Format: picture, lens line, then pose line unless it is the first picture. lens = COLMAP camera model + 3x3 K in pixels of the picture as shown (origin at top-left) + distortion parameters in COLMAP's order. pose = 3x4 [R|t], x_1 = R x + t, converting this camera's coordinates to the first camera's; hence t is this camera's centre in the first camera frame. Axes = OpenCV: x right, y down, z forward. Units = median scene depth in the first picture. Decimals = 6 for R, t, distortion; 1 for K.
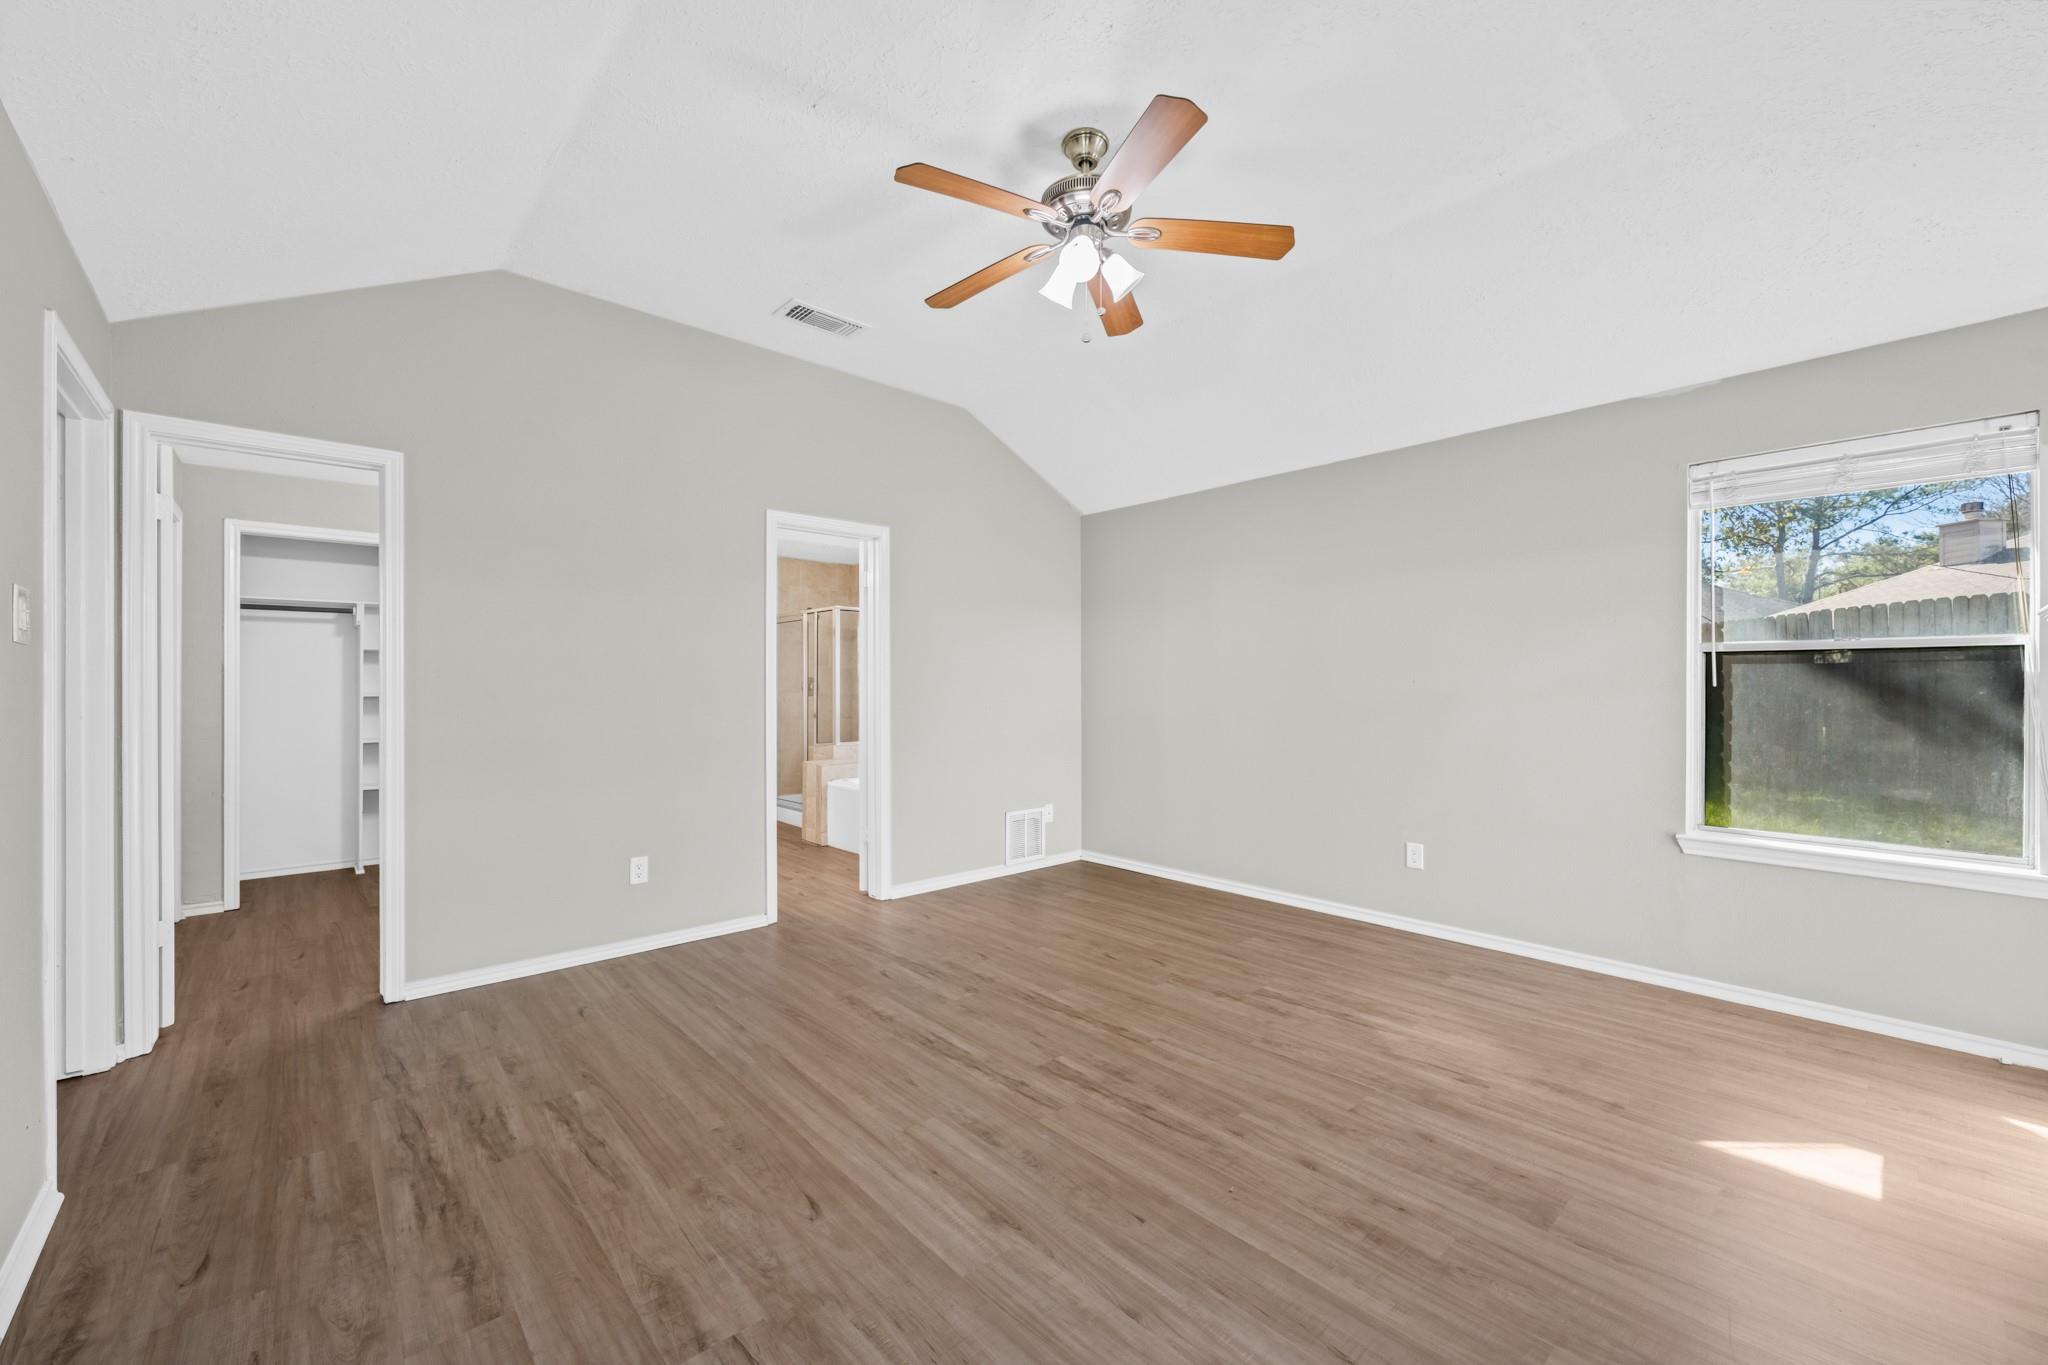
lens RADIAL K [[812.5, 0, 1024.7], [0, 812.5, 683.4], [0, 0, 1]] dist [0.000622, 0.000049]
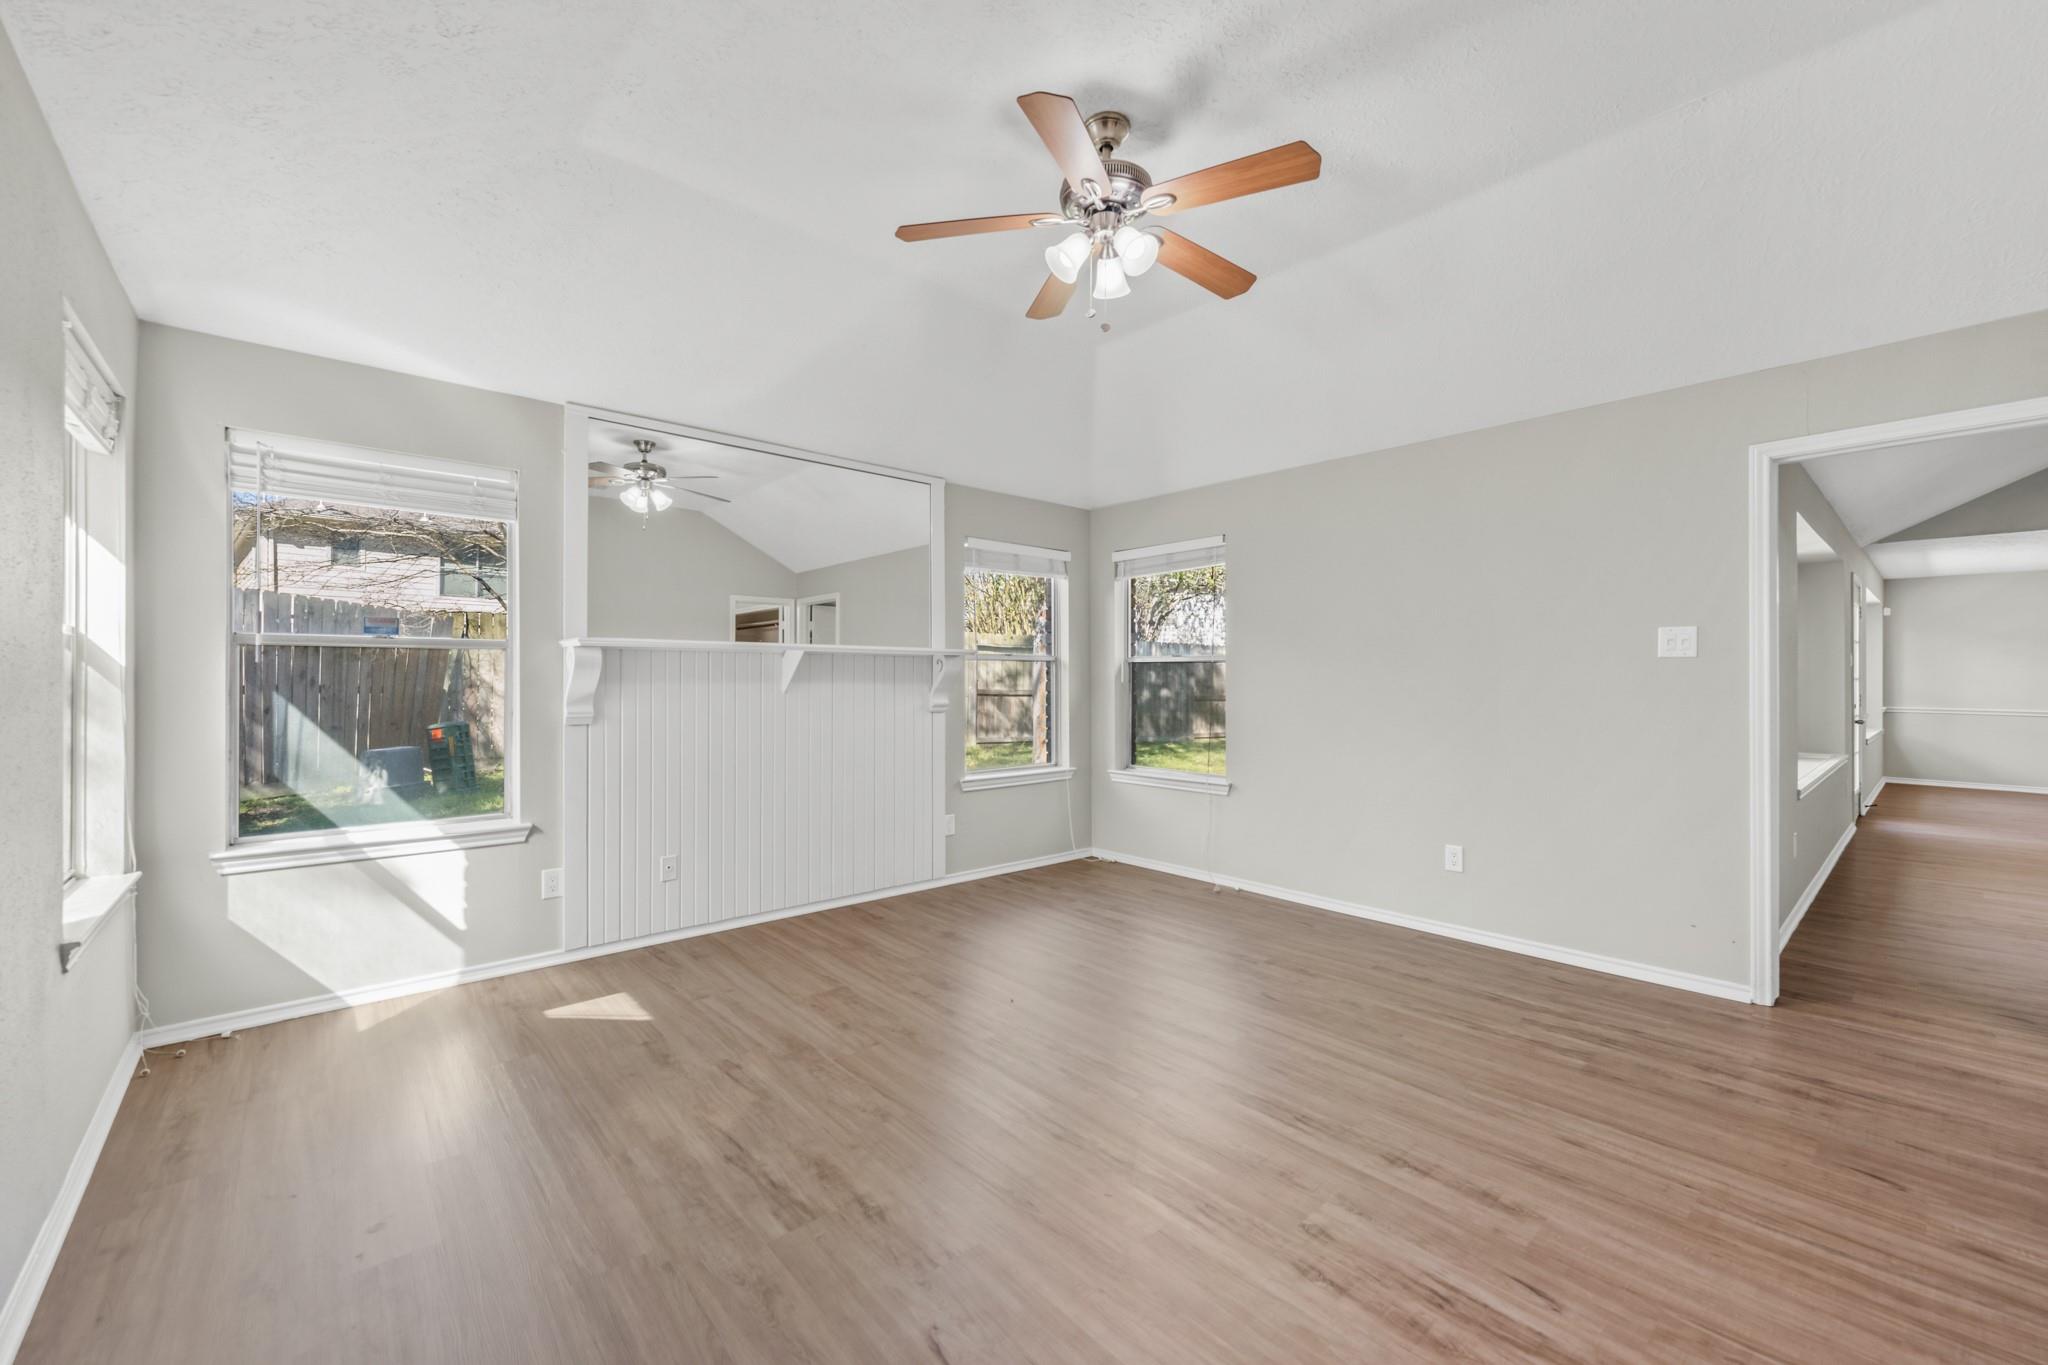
lens RADIAL K [[812.5, 0, 1023.0], [0, 812.5, 681.1], [0, 0, 1]] dist [0.000622, 0.000049]
pose [[-0.999900, -0.000221, 0.014119, 0.158767], [-0.000235, 0.999999, -0.000988, 0.004543], [-0.014118, -0.000991, -0.999900, 1.944536]]
